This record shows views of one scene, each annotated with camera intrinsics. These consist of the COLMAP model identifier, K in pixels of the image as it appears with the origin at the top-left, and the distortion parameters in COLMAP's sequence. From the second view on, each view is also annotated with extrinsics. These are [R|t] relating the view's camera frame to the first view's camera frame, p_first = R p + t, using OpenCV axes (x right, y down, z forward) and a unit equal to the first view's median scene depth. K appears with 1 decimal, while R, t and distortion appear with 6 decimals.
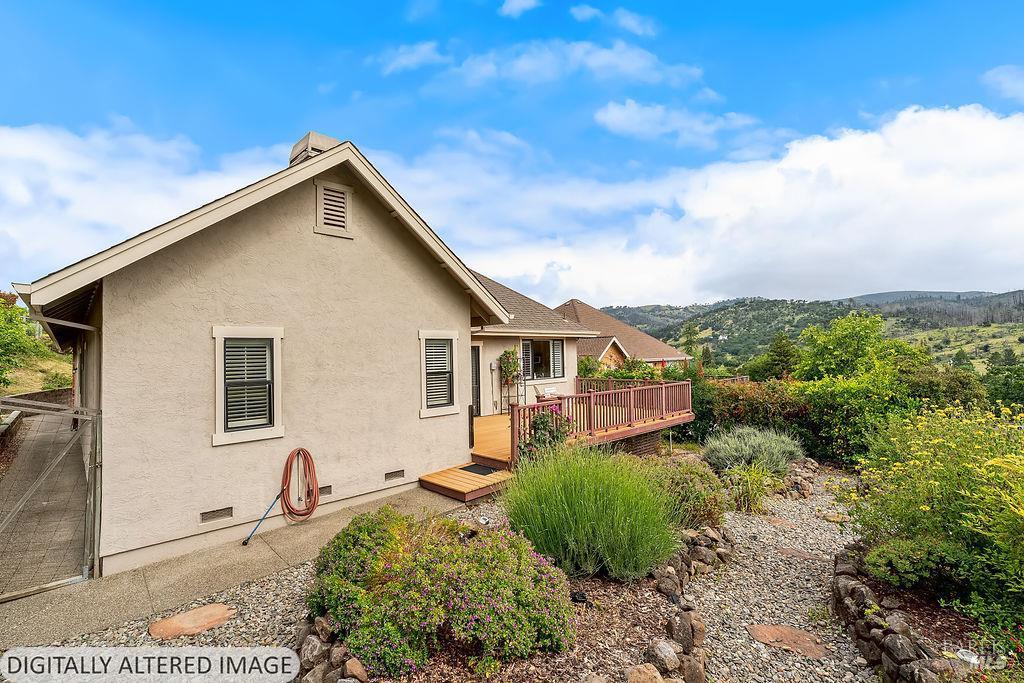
lens RADIAL K [[467.2, 0, 510.8], [0, 467.2, 338.4], [0, 0, 1]] dist [-0.011048, 0.005014]
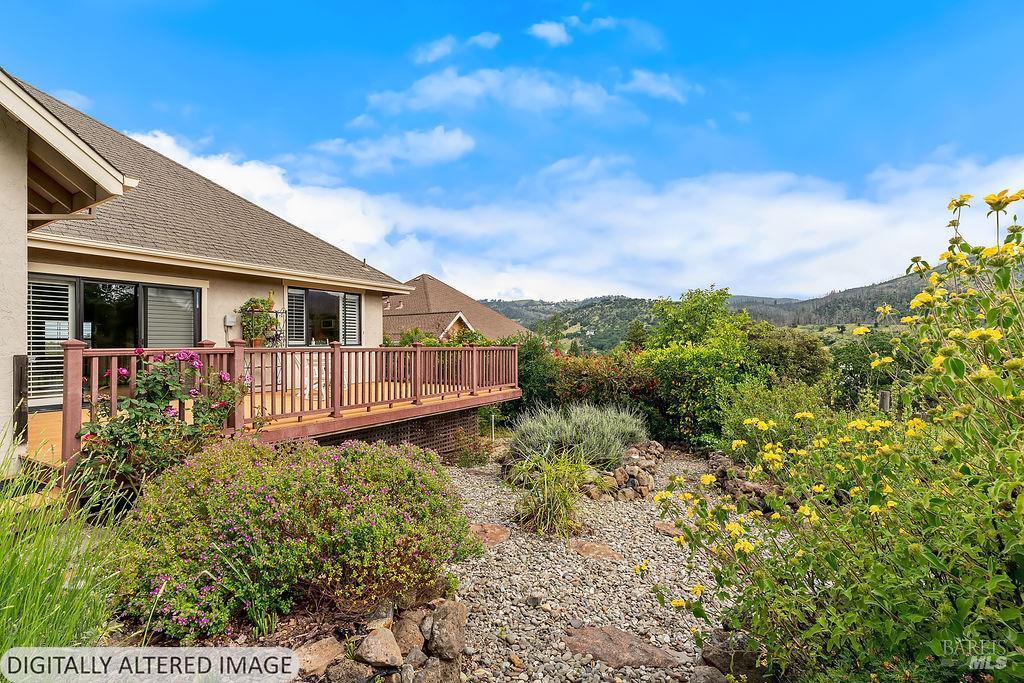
lens RADIAL K [[481.0, 0, 515.7], [0, 481.0, 338.5], [0, 0, 1]] dist [-0.015327, 0.000175]
pose [[0.962896, 0.015289, 0.269440, 0.174440], [-0.018933, 0.999761, 0.010932, 0.071556], [-0.269209, -0.015628, 0.962955, 0.252733]]
